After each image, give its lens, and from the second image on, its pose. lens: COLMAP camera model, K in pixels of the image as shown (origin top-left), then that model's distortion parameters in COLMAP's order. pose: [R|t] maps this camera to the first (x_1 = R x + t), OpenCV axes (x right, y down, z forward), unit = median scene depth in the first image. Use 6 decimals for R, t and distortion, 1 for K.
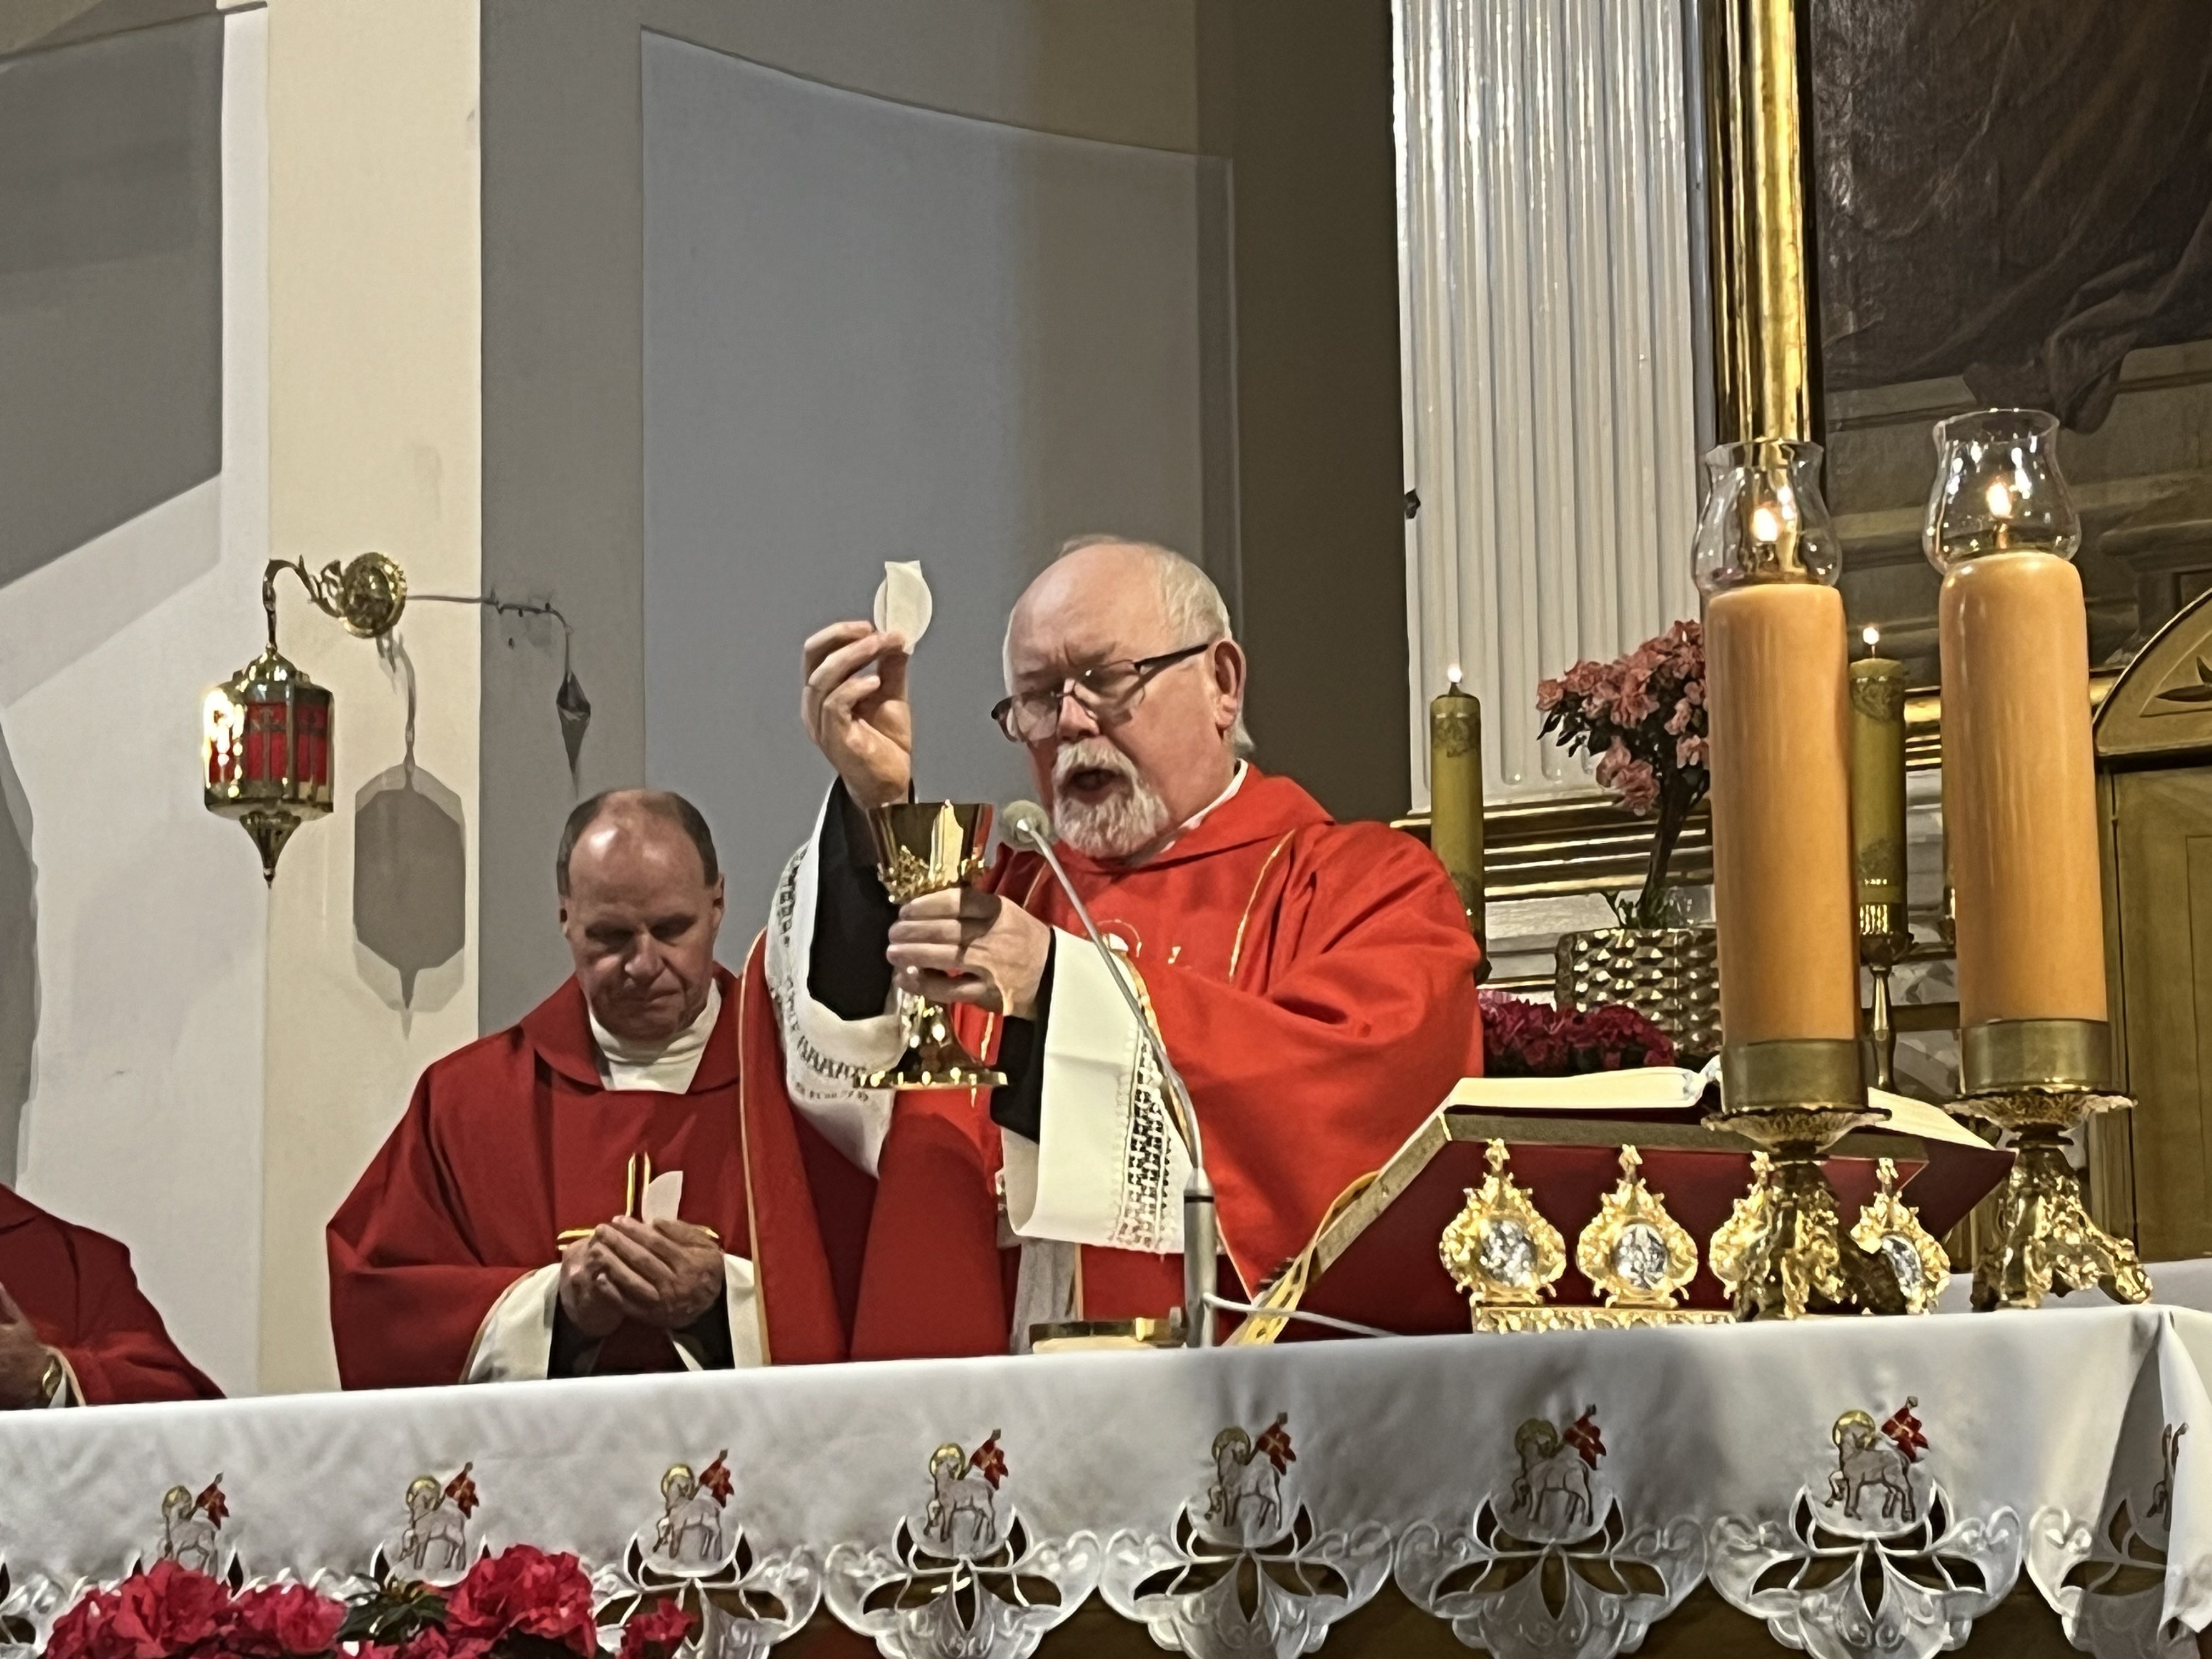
lens RADIAL K [[5026.7, 0, 1122.8], [0, 5026.7, 836.6], [0, 0, 1]] dist [0.215667, -1.019715]
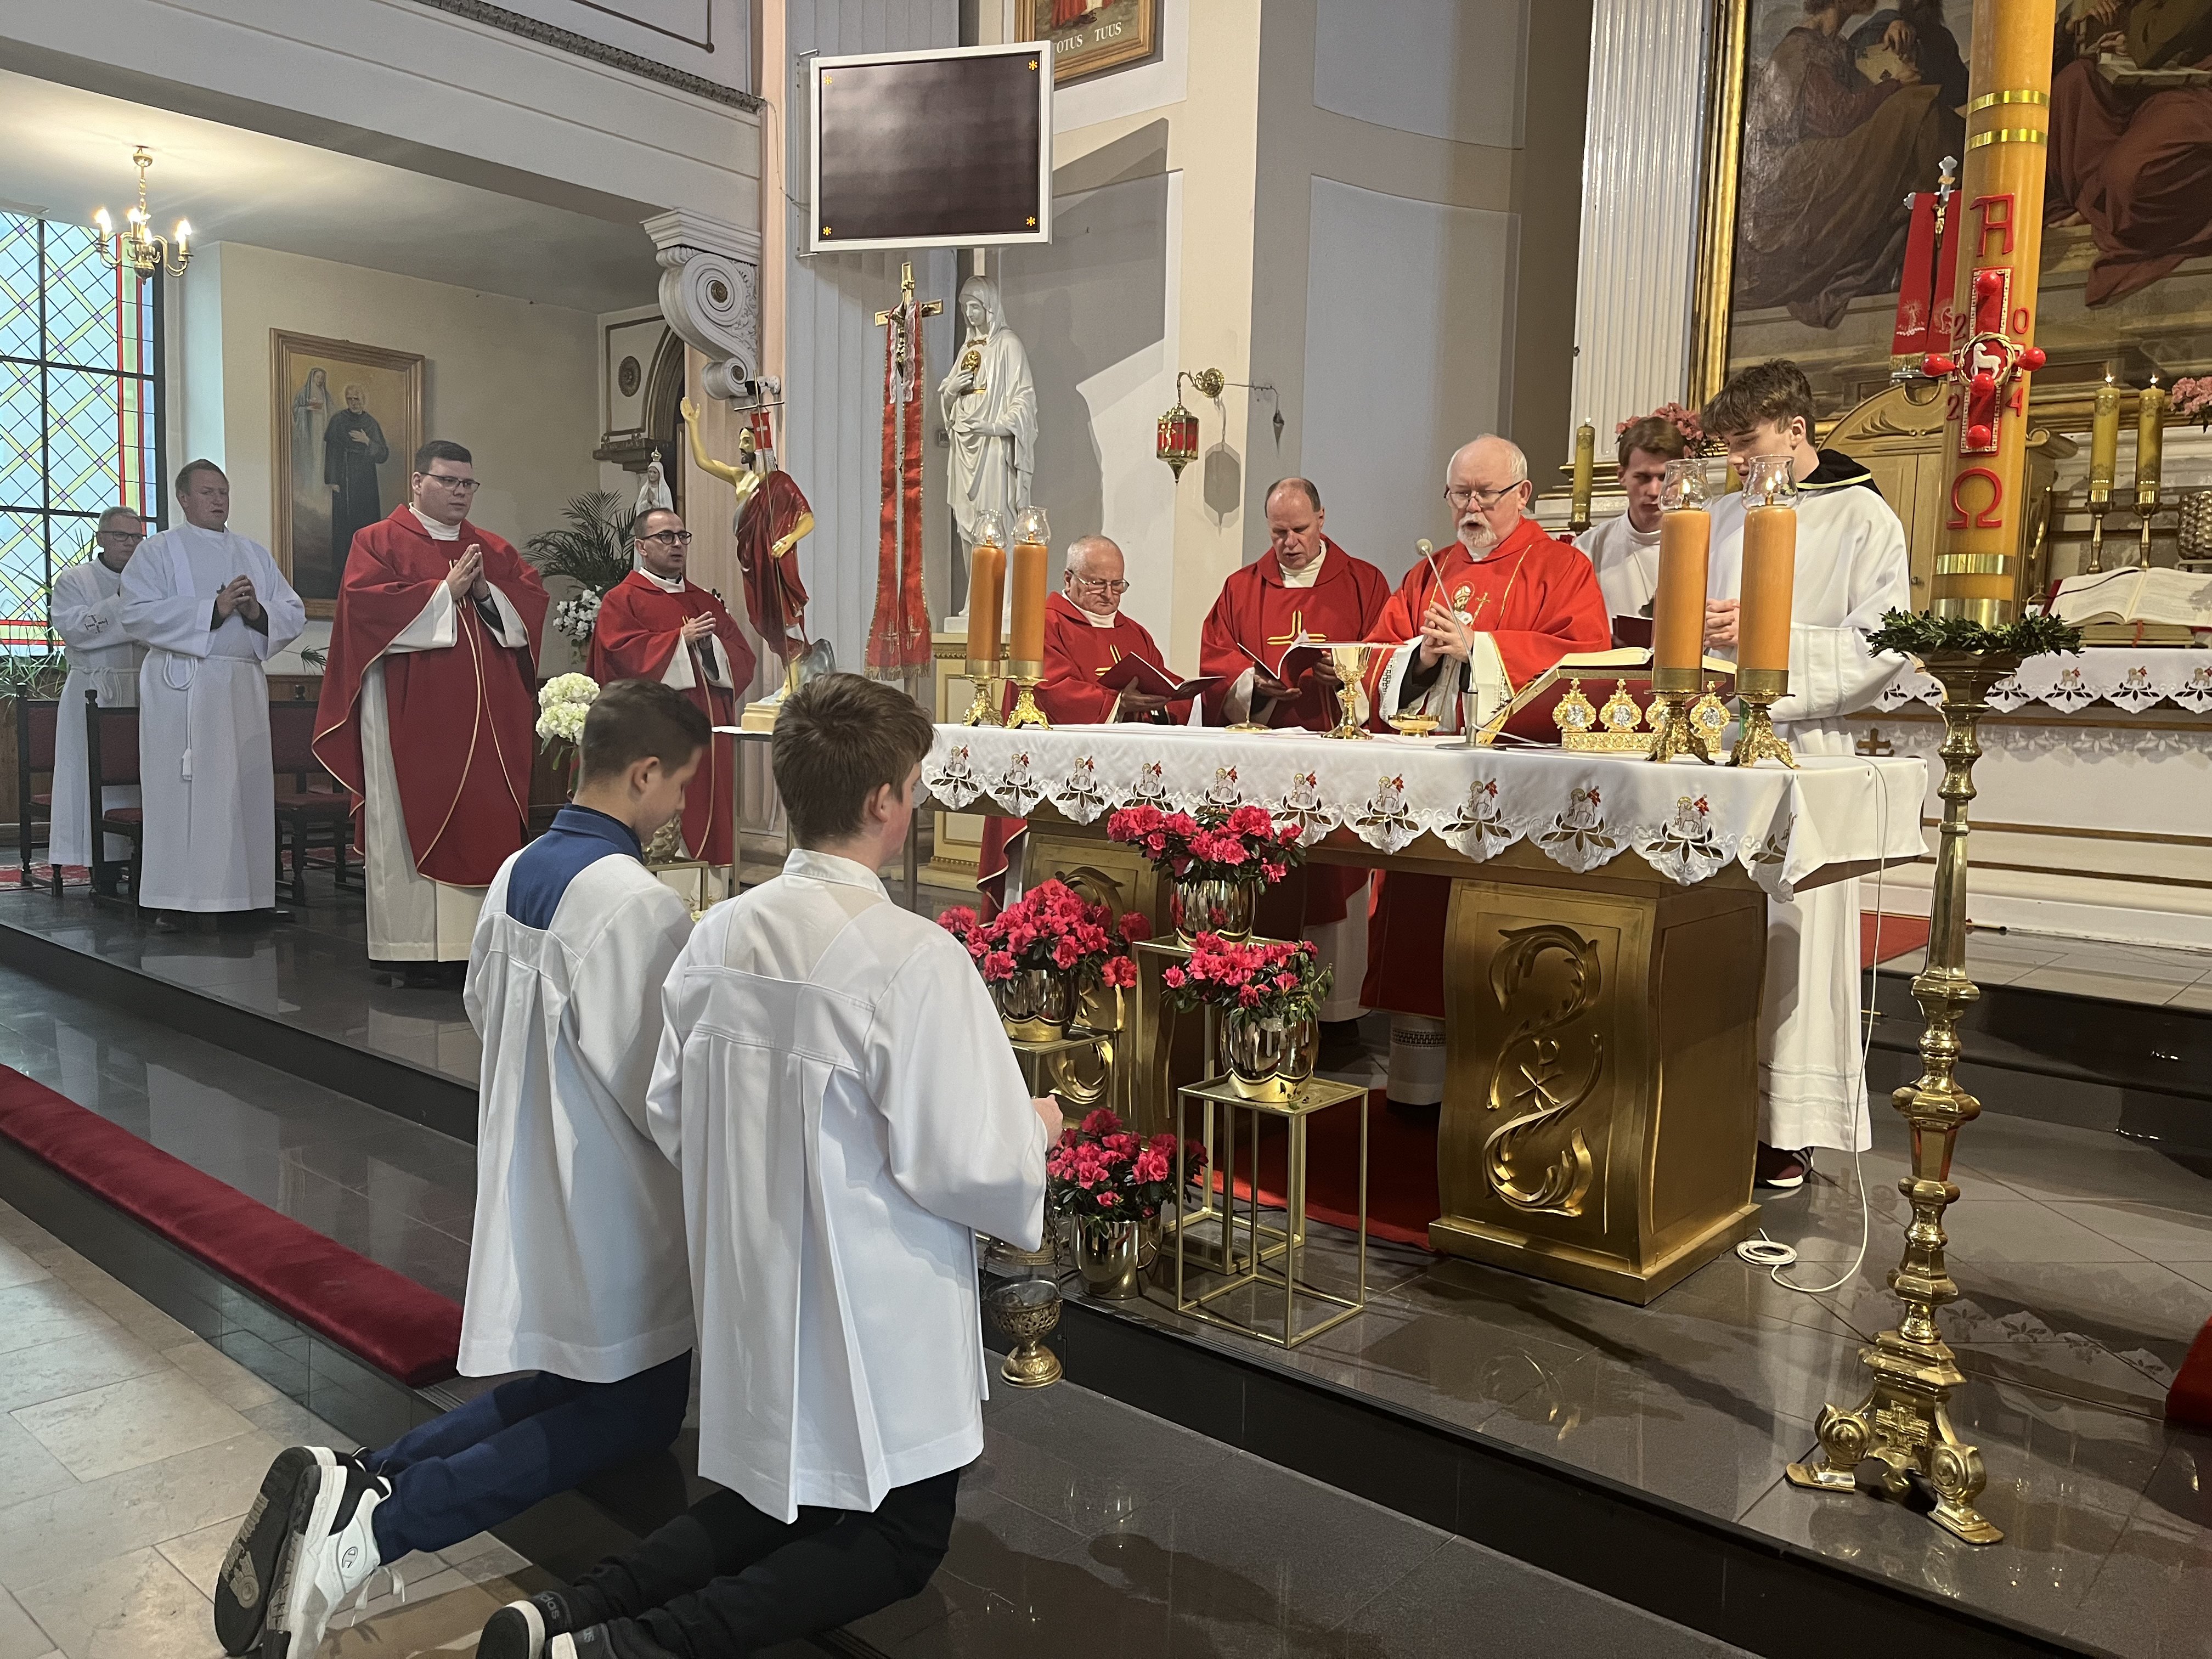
lens RADIAL K [[1666.2, 0, 1117.9], [0, 1666.2, 826.9], [0, 0, 1]] dist [0.066087, -0.101028]
pose [[0.979746, 0.061084, -0.190702, 0.002340], [-0.012012, 0.968551, 0.248524, -0.100514], [0.199885, -0.241200, 0.949668, -0.031864]]
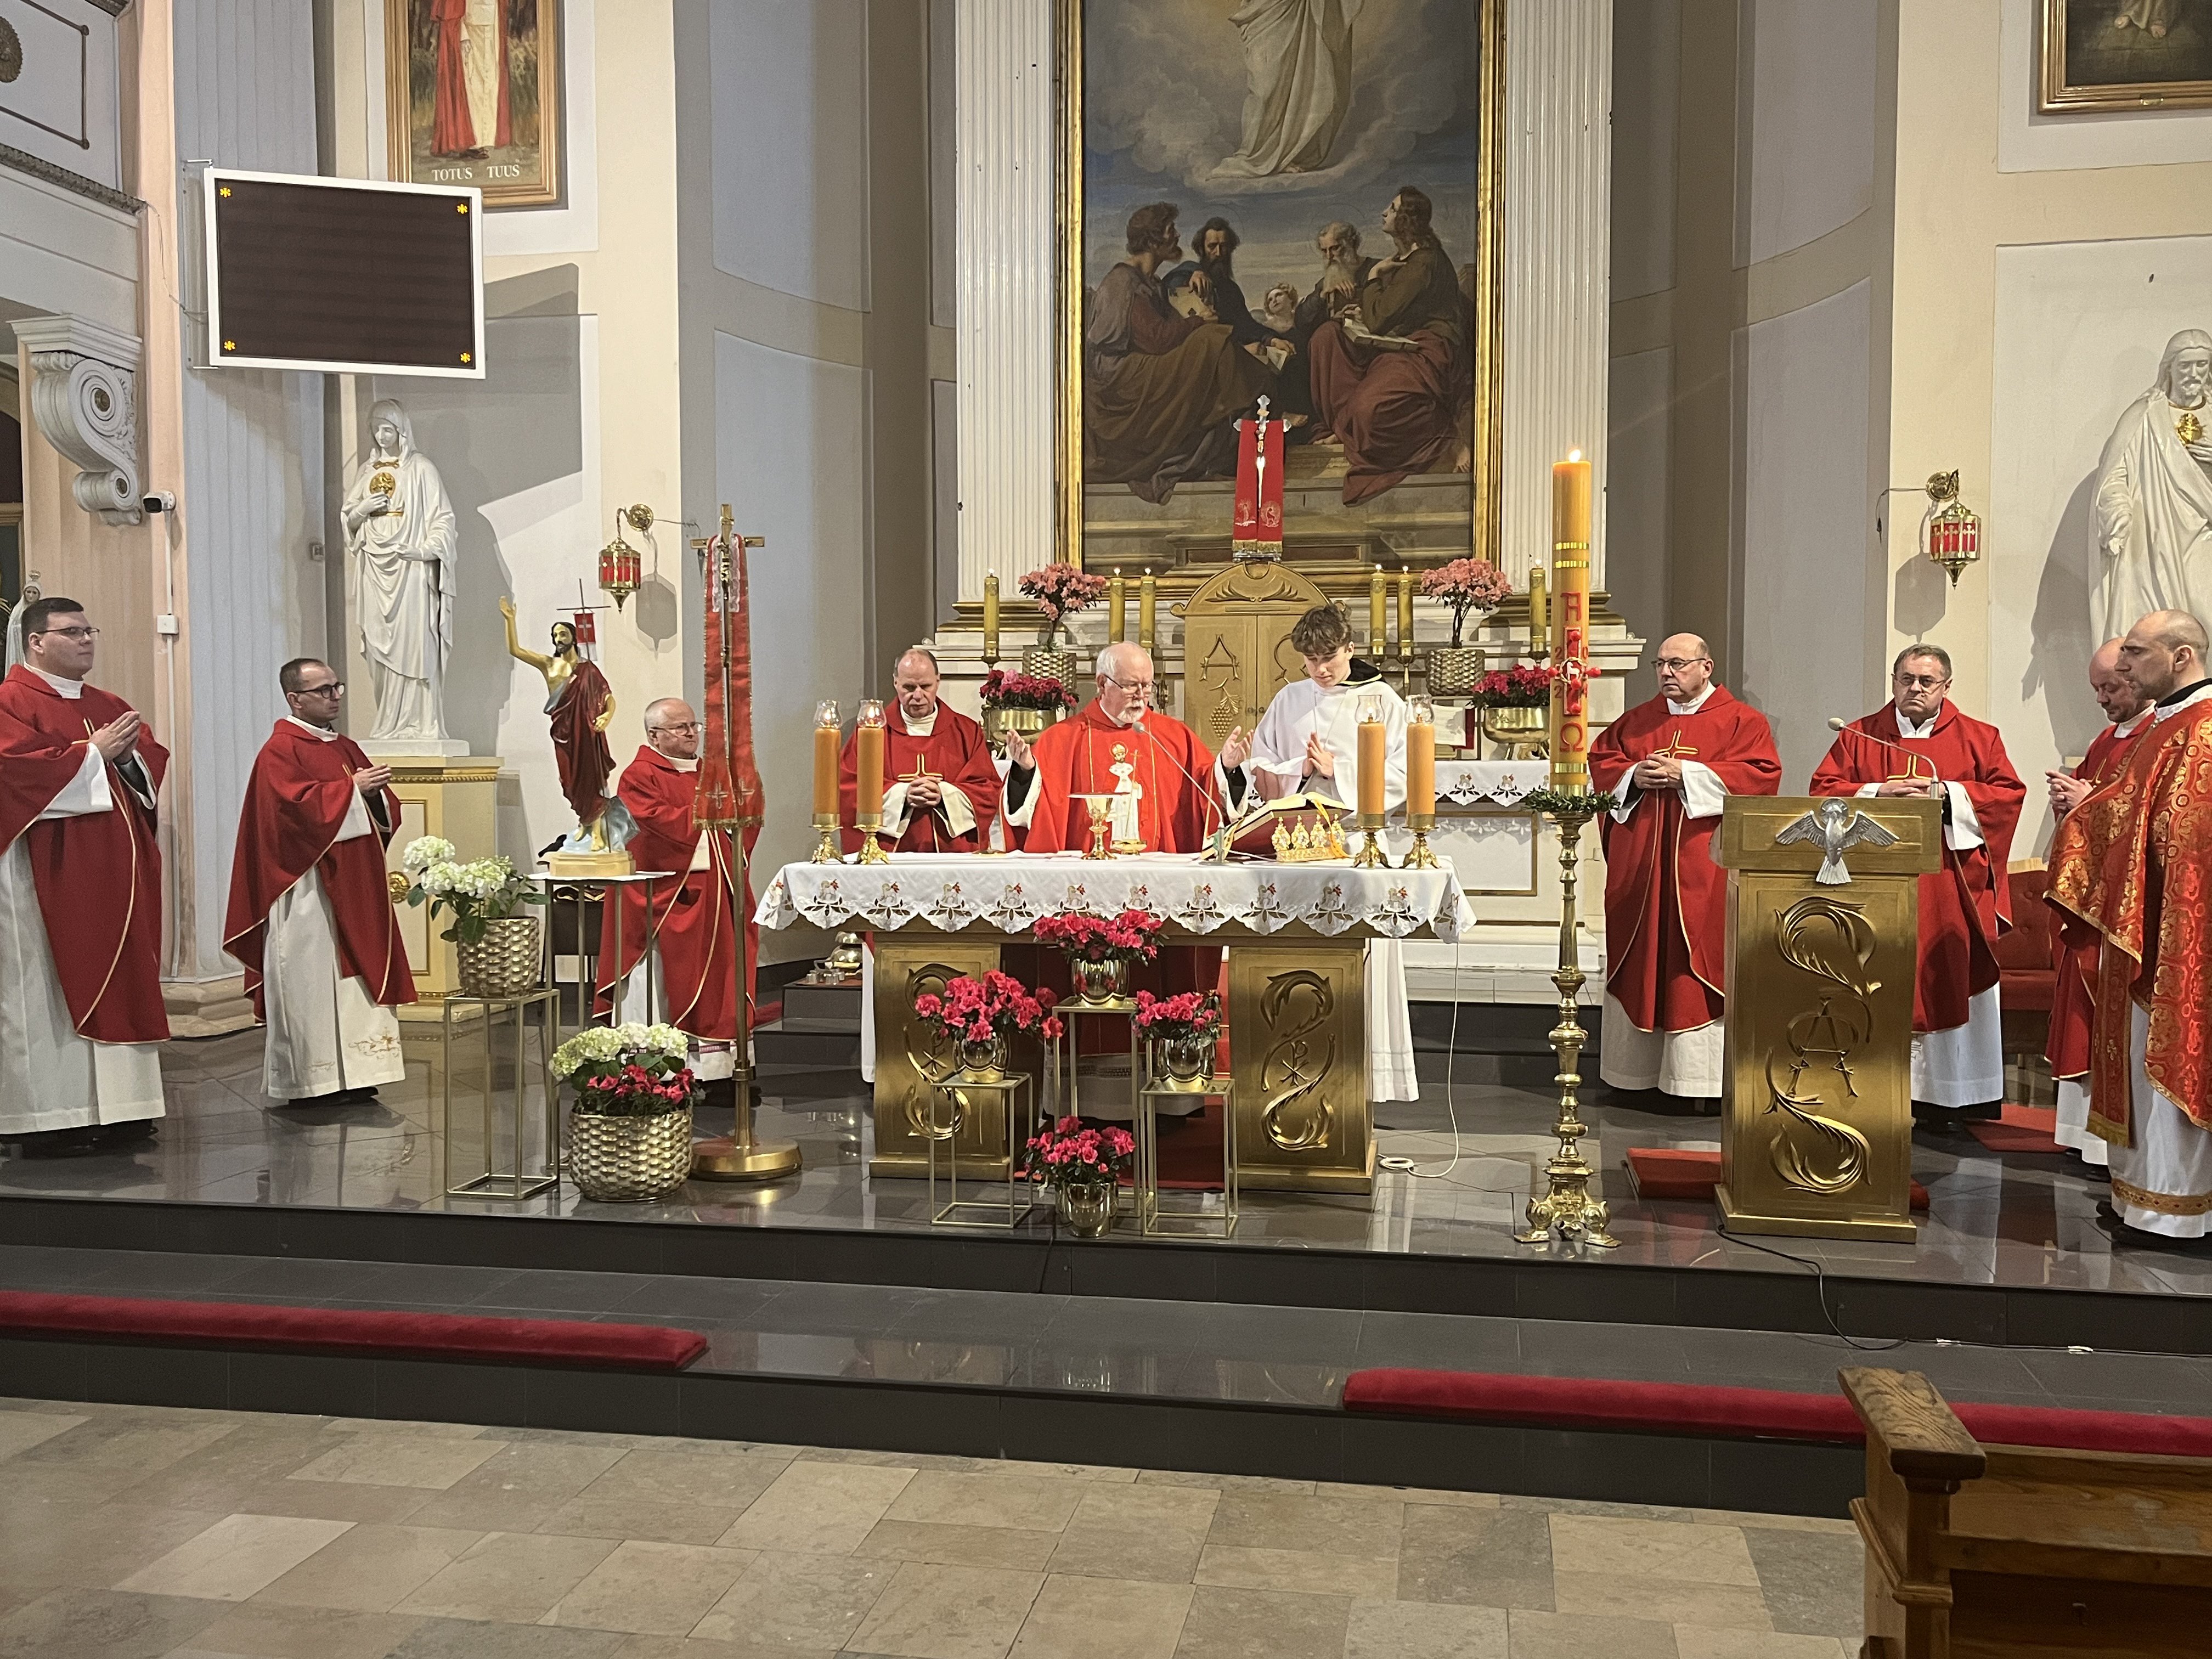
lens RADIAL K [[1972.2, 0, 1106.0], [0, 1972.2, 829.5], [0, 0, 1]] dist [0.062413, -0.088090]
pose [[0.946619, 0.004803, 0.322320, -0.701996], [-0.067354, 0.980766, 0.183195, -0.266058], [-0.315240, -0.195126, 0.928735, -0.716867]]
